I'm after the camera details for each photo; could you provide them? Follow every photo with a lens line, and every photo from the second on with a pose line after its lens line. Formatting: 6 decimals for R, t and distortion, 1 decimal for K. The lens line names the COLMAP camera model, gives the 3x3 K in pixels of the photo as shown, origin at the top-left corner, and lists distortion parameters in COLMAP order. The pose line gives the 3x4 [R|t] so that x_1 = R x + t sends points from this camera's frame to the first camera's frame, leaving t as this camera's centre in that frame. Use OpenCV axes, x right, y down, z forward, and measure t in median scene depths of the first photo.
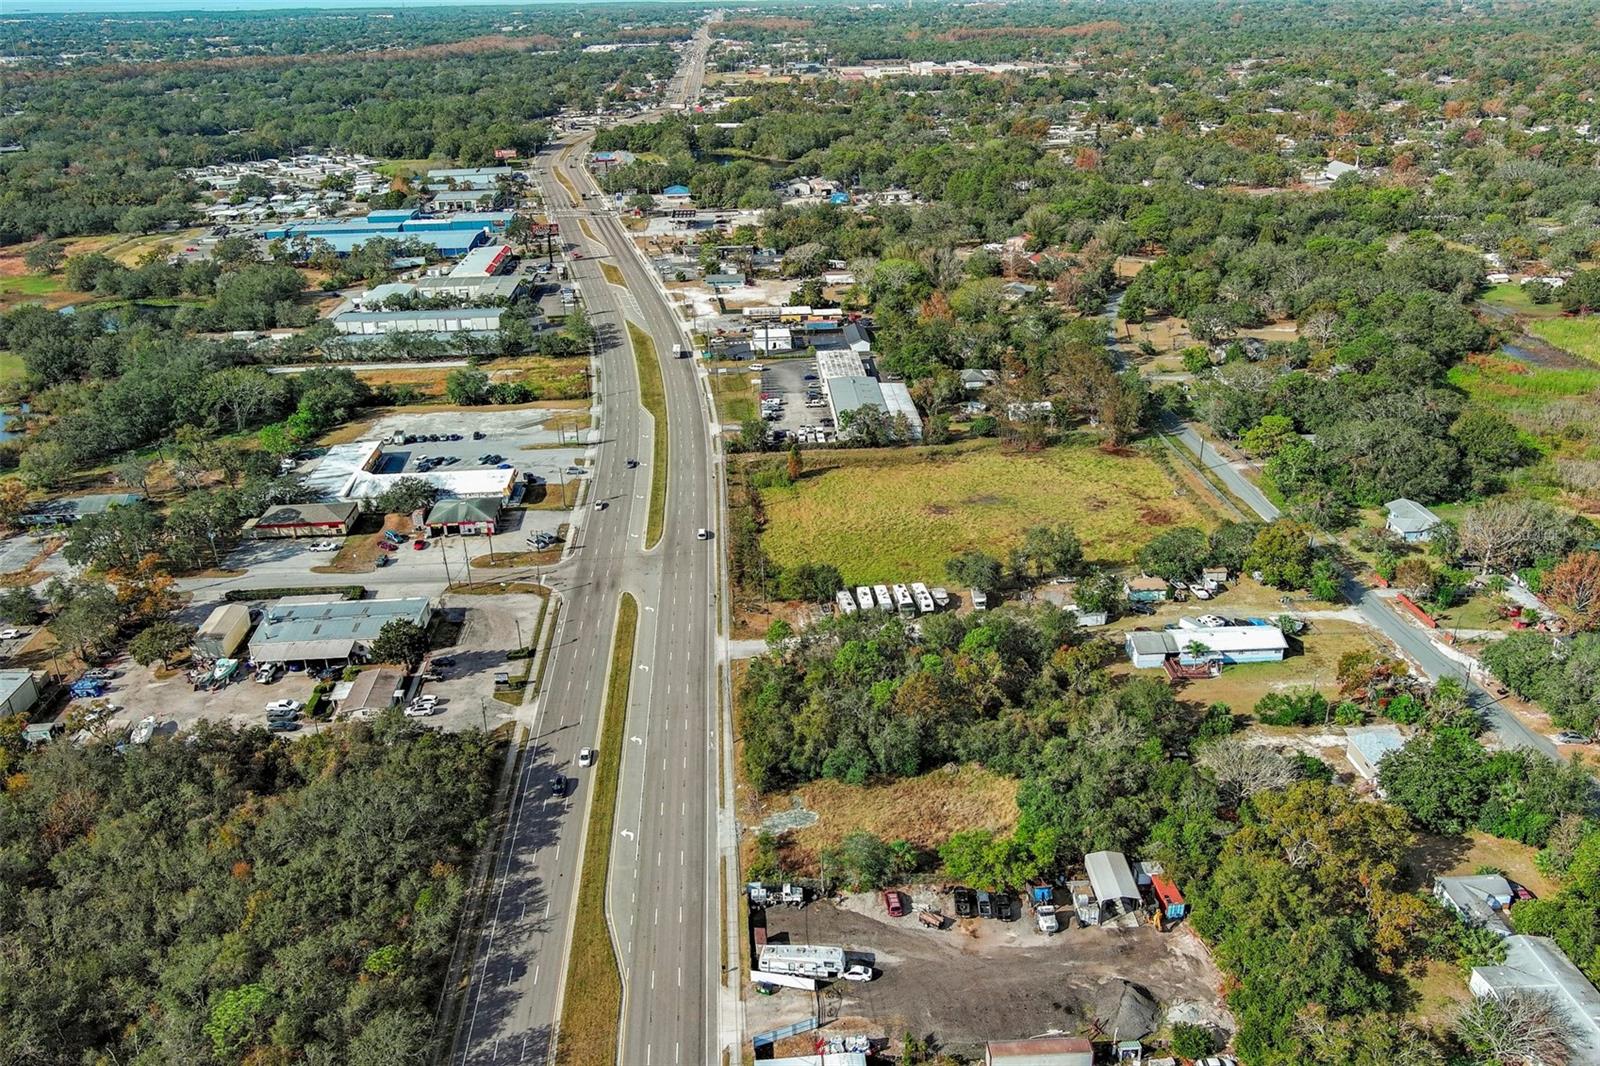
lens RADIAL K [[1253.5, 0, 798.0], [0, 1253.5, 495.4], [0, 0, 1]] dist [0.039534, -0.064386]
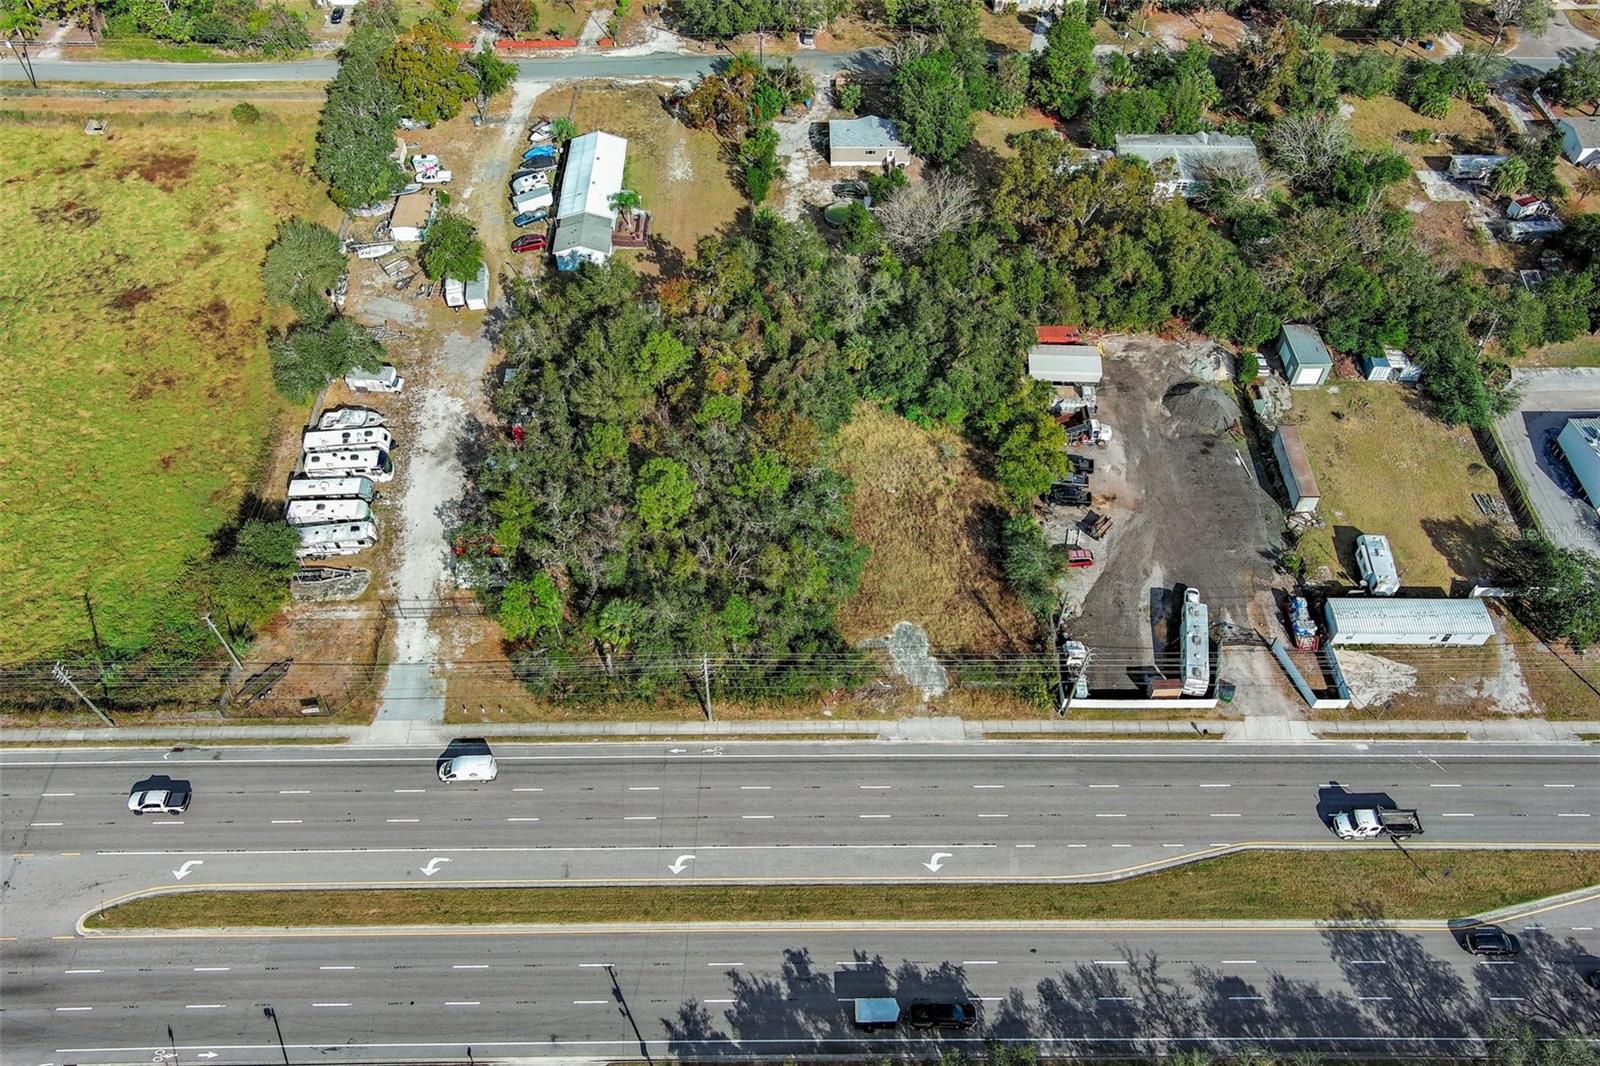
lens RADIAL K [[1247.6, 0, 800.0], [0, 1247.6, 533.0], [0, 0, 1]] dist [0.008131, 0.008563]
pose [[0.057645, -0.767667, 0.638251, -0.303797], [0.371140, 0.609973, 0.700135, -0.229974], [-0.926786, 0.196521, 0.320074, 0.586450]]
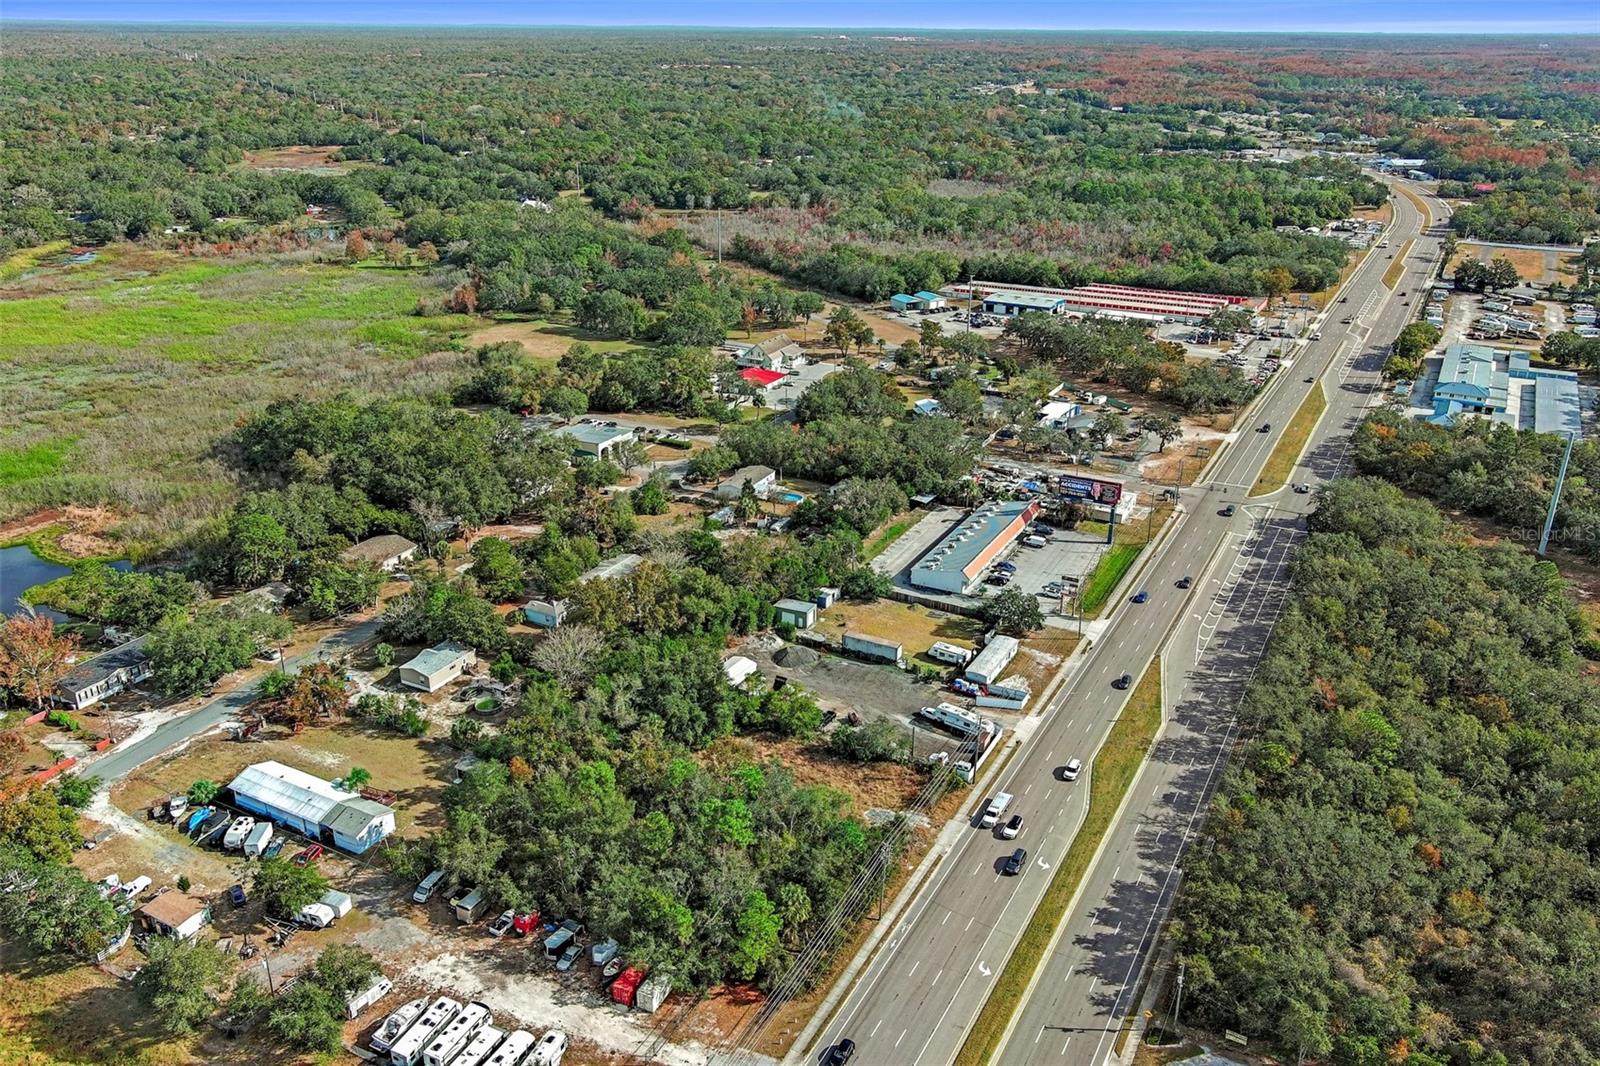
lens RADIAL K [[1253.5, 0, 798.0], [0, 1253.5, 495.4], [0, 0, 1]] dist [0.039534, -0.064386]
pose [[-0.848720, -0.176663, 0.498462, -0.295782], [0.204735, 0.759294, 0.617703, -0.431361], [-0.487604, 0.626309, -0.608259, 1.081625]]
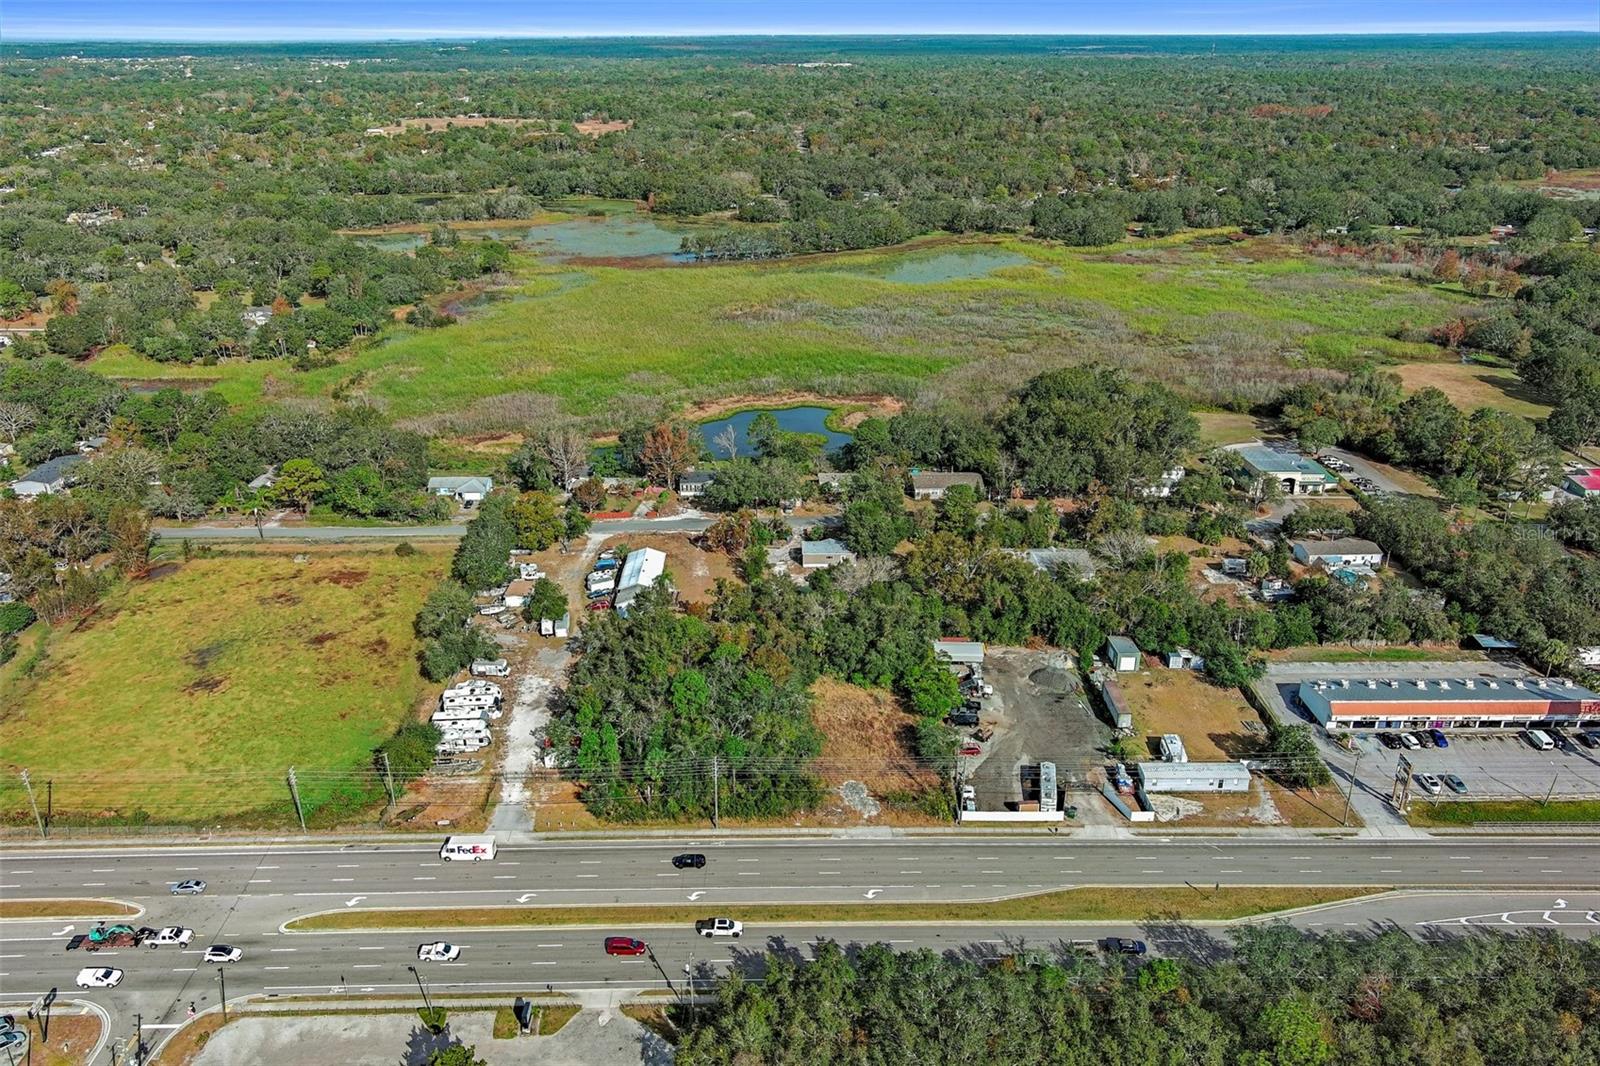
lens RADIAL K [[1253.5, 0, 798.0], [0, 1253.5, 495.4], [0, 0, 1]] dist [0.039534, -0.064386]
pose [[0.051325, -0.329751, 0.942672, -0.672888], [0.376185, 0.880773, 0.287617, -0.211004], [-0.925122, 0.339857, 0.169253, 0.560793]]
